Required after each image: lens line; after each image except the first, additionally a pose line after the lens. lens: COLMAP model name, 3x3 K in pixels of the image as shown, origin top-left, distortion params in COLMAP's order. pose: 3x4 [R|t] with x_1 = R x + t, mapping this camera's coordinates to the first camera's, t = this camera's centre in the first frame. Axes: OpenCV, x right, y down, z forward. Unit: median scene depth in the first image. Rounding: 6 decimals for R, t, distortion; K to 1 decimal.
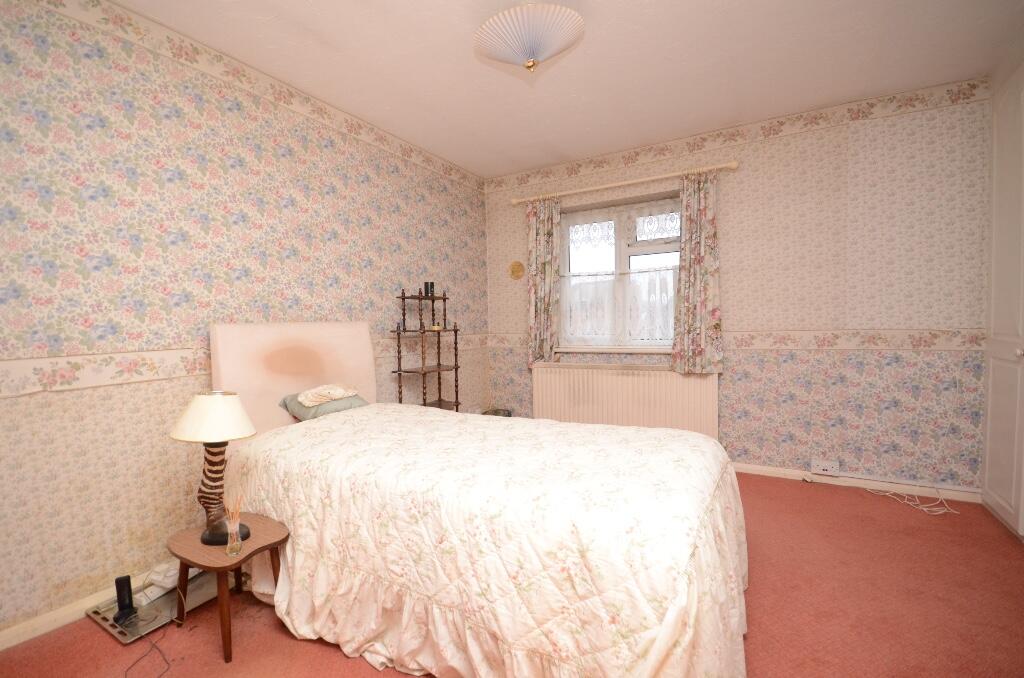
lens RADIAL K [[448.4, 0, 509.6], [0, 448.4, 337.8], [0, 0, 1]] dist [-0.000544, -0.000131]
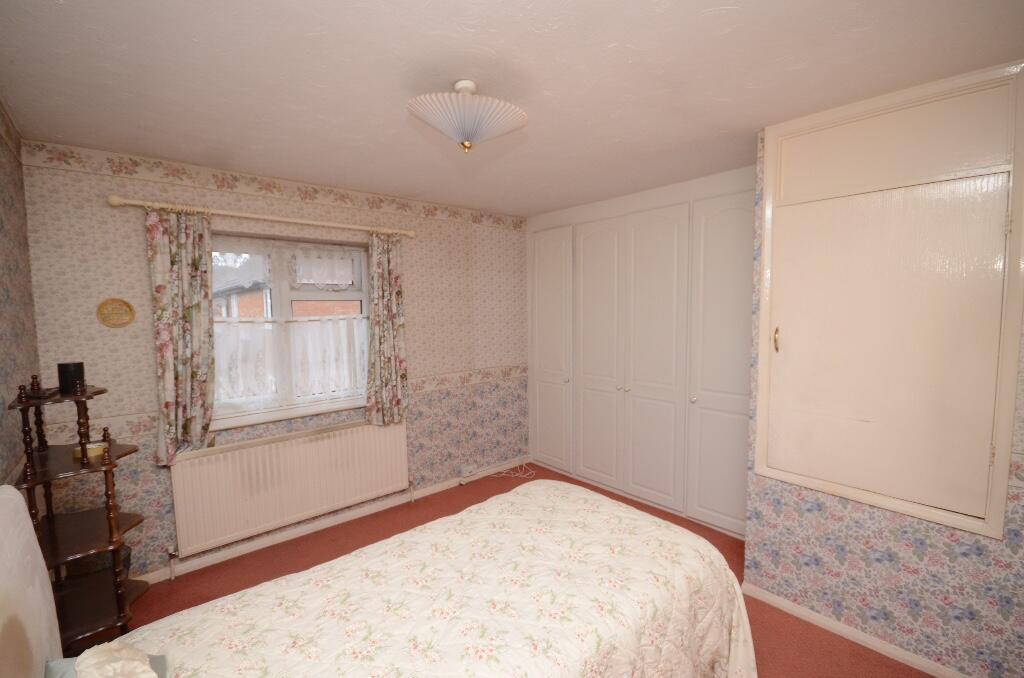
lens RADIAL K [[448.4, 0, 509.6], [0, 448.4, 337.8], [0, 0, 1]] dist [-0.000544, -0.000131]
pose [[0.326875, -0.052084, 0.943631, -0.486309], [0.036660, 0.998428, 0.042409, -0.155571], [-0.944356, 0.020731, 0.328270, 0.379745]]
